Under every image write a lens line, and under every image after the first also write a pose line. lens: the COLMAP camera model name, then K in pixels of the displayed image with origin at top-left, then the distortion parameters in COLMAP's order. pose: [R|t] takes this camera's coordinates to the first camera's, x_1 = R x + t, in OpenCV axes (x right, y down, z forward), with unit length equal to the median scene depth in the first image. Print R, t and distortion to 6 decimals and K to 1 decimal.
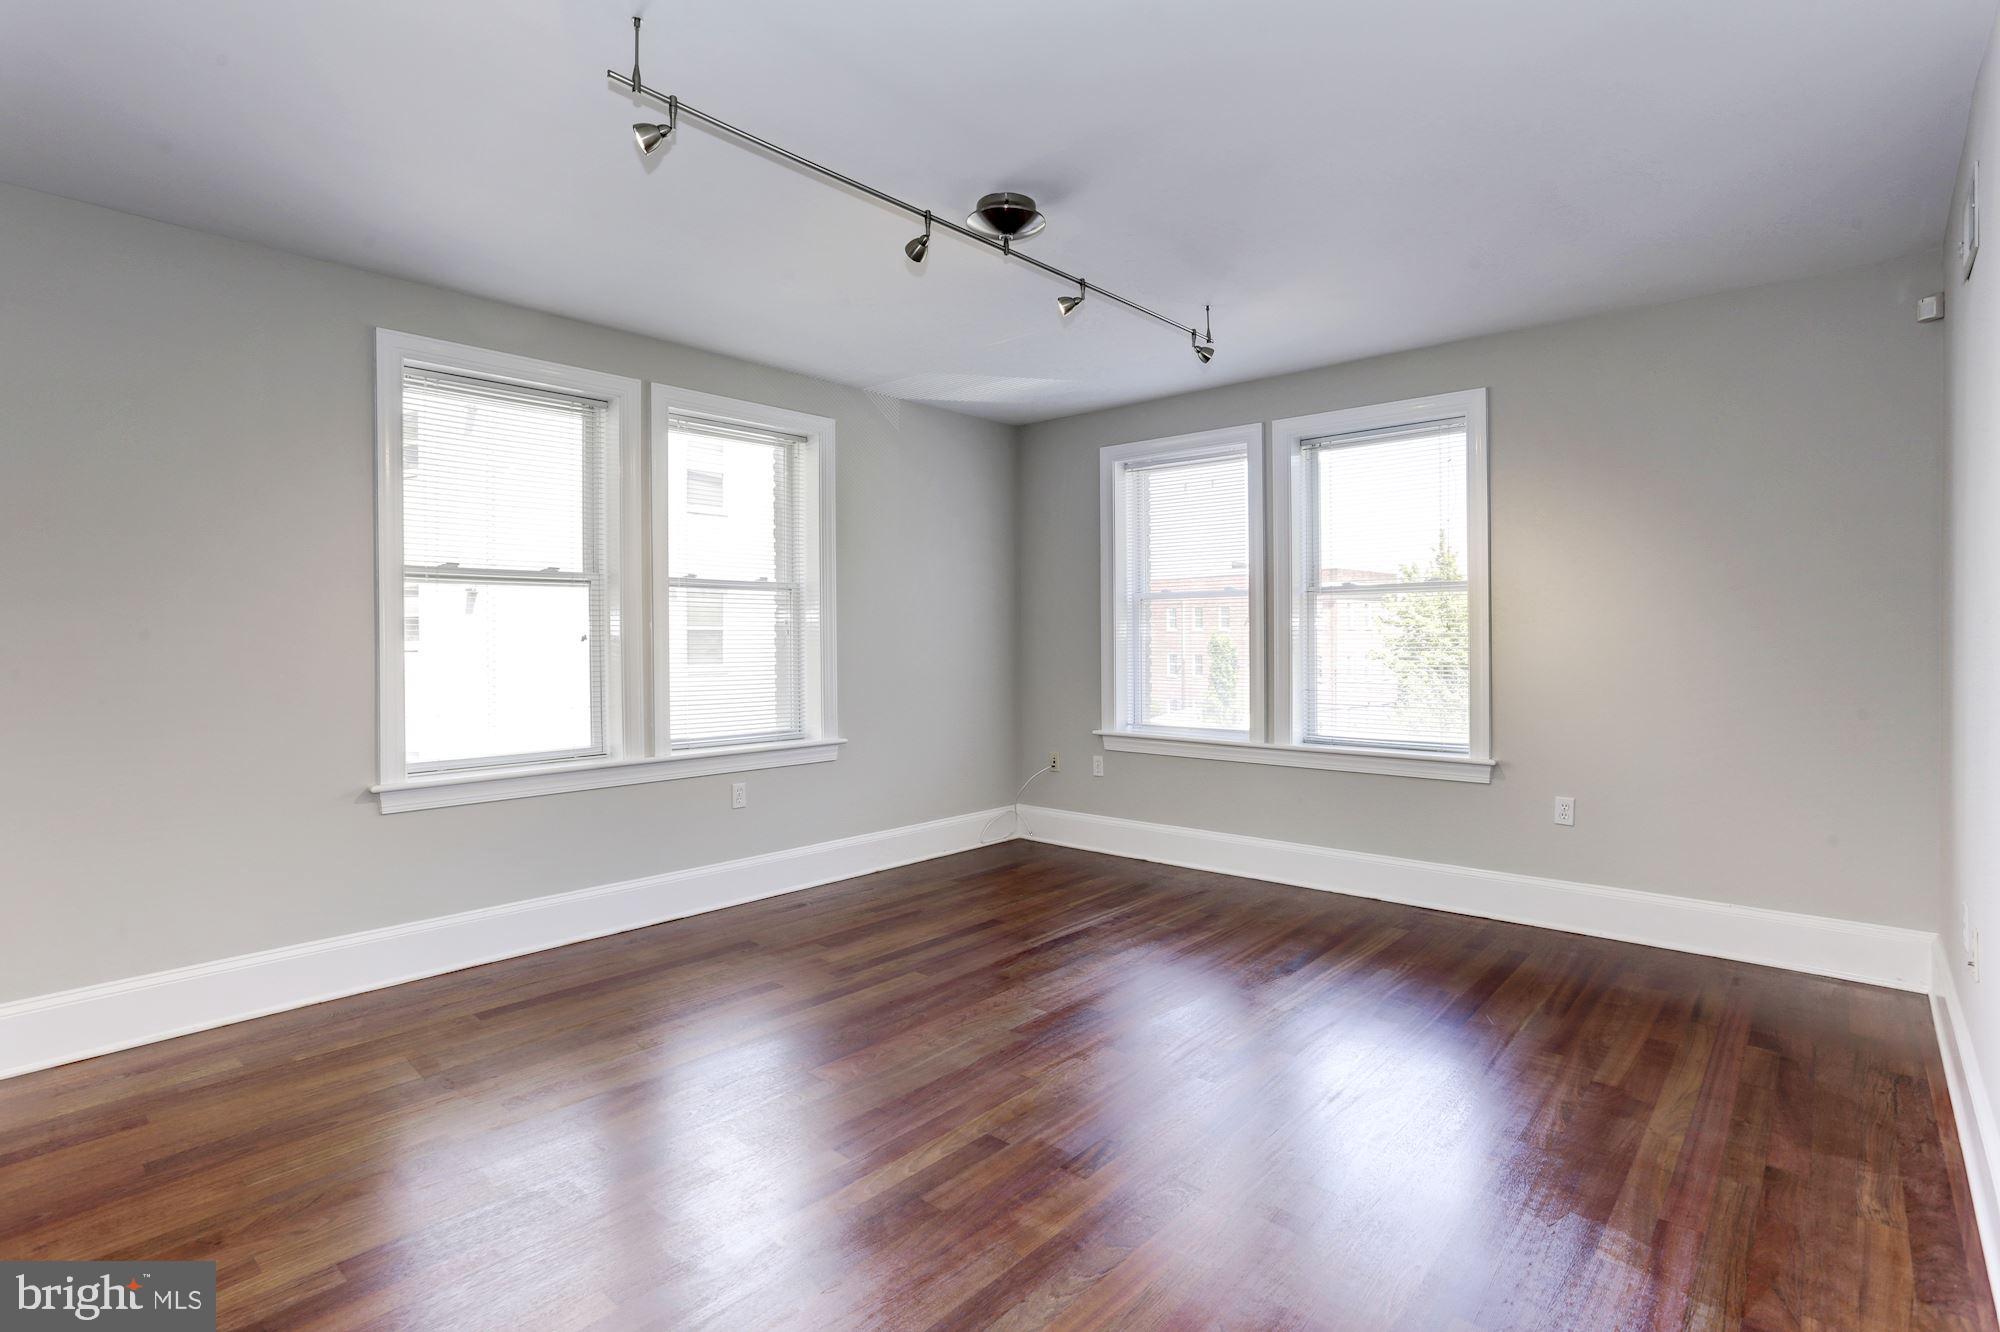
lens RADIAL K [[983.3, 0, 995.9], [0, 983.3, 646.2], [0, 0, 1]] dist [-0.034762, 0.000627]
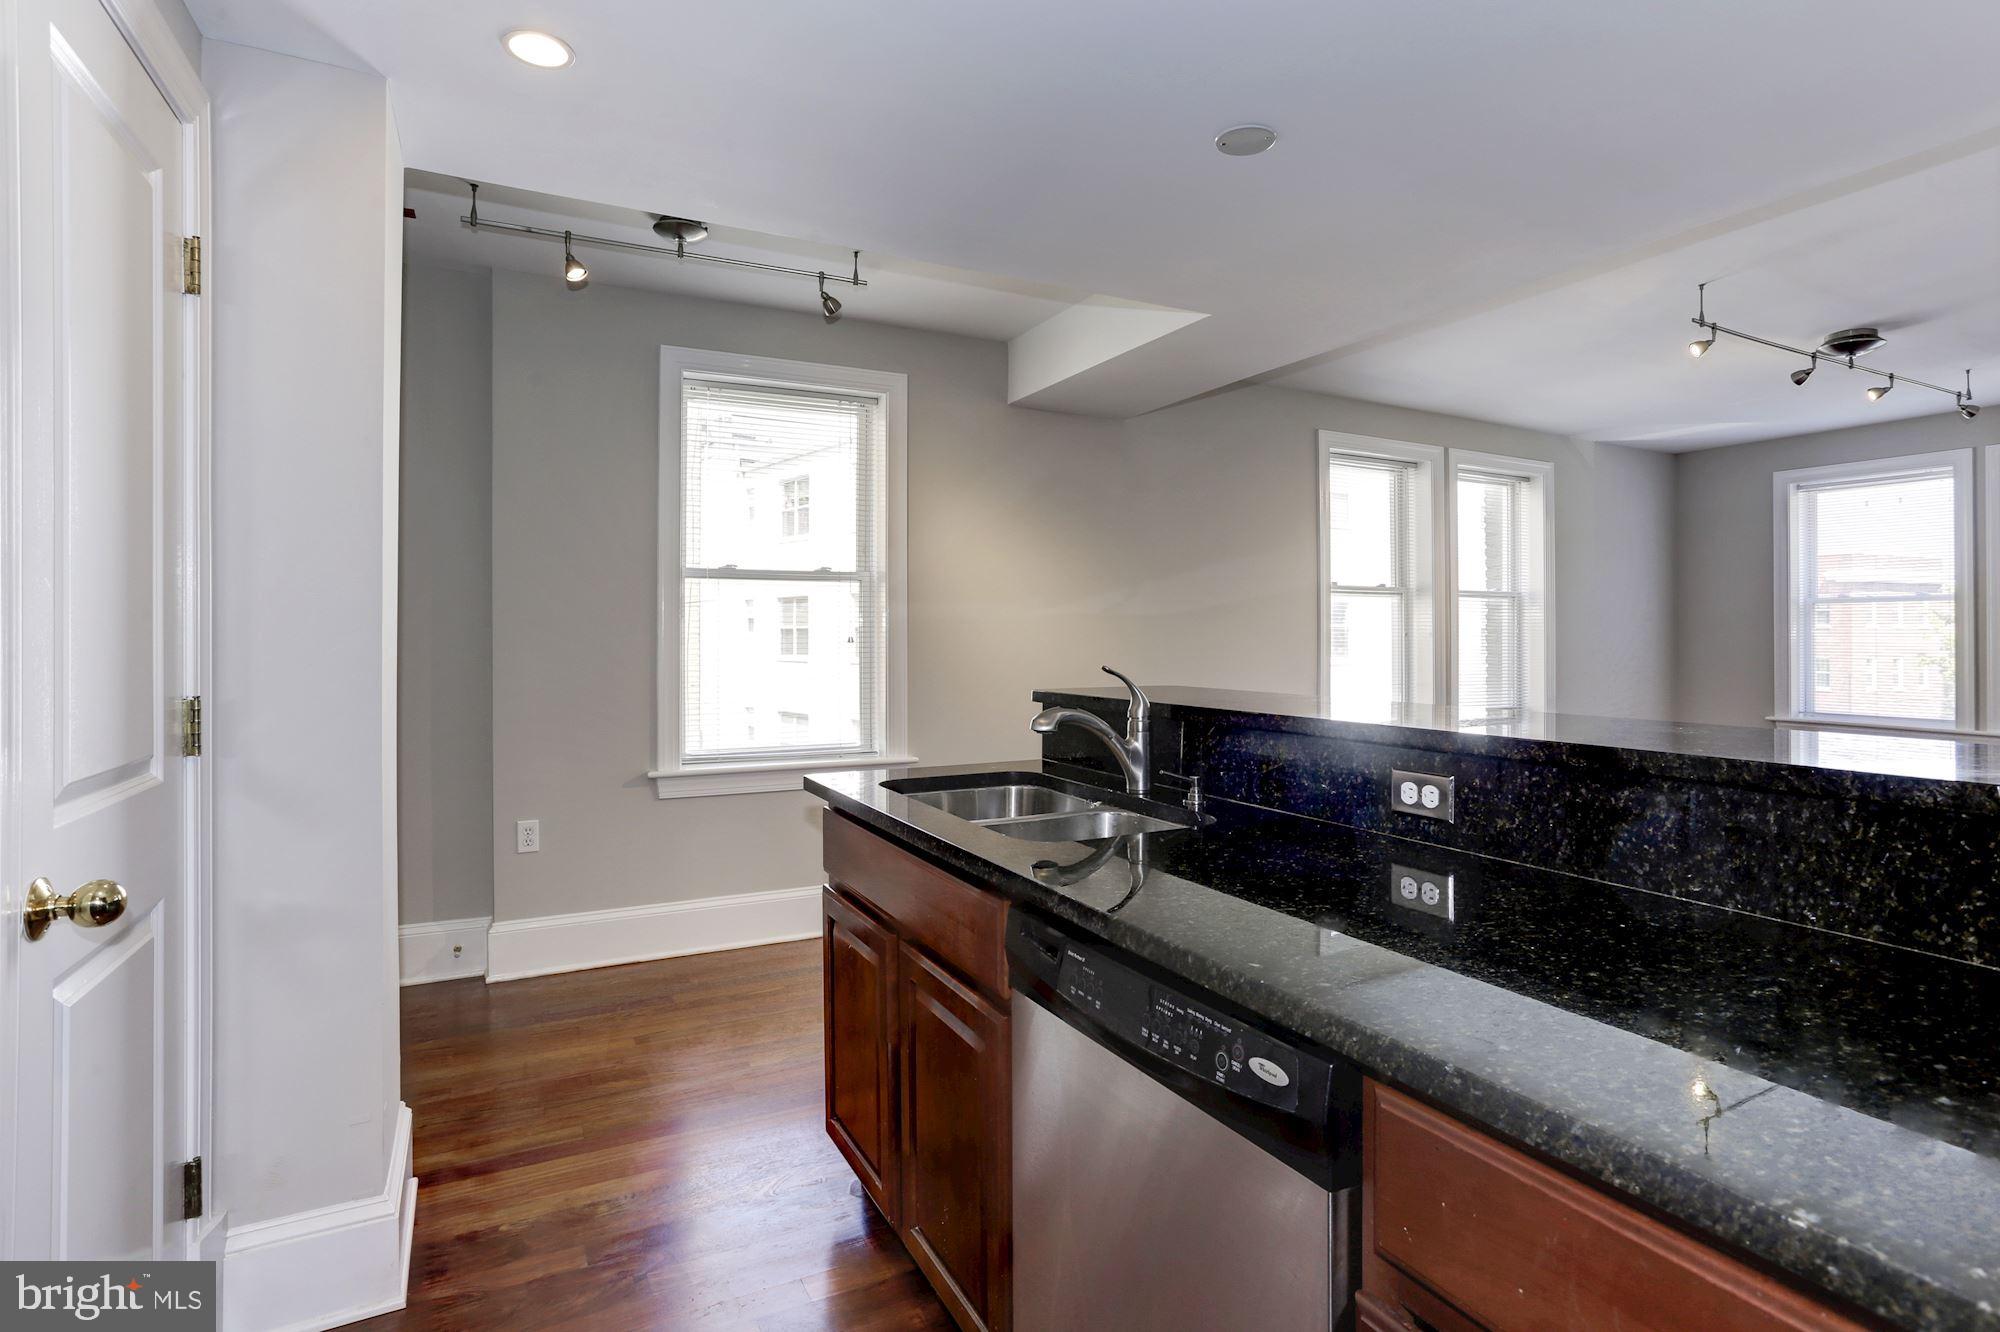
lens RADIAL K [[1001.7, 0, 1033.6], [0, 1001.7, 626.6], [0, 0, 1]] dist [0.002746, 0.001239]
pose [[0.939214, 0.010693, -0.343165, -0.351736], [-0.018362, 0.999649, -0.019107, 0.021524], [0.342840, 0.024247, 0.939081, -0.468836]]
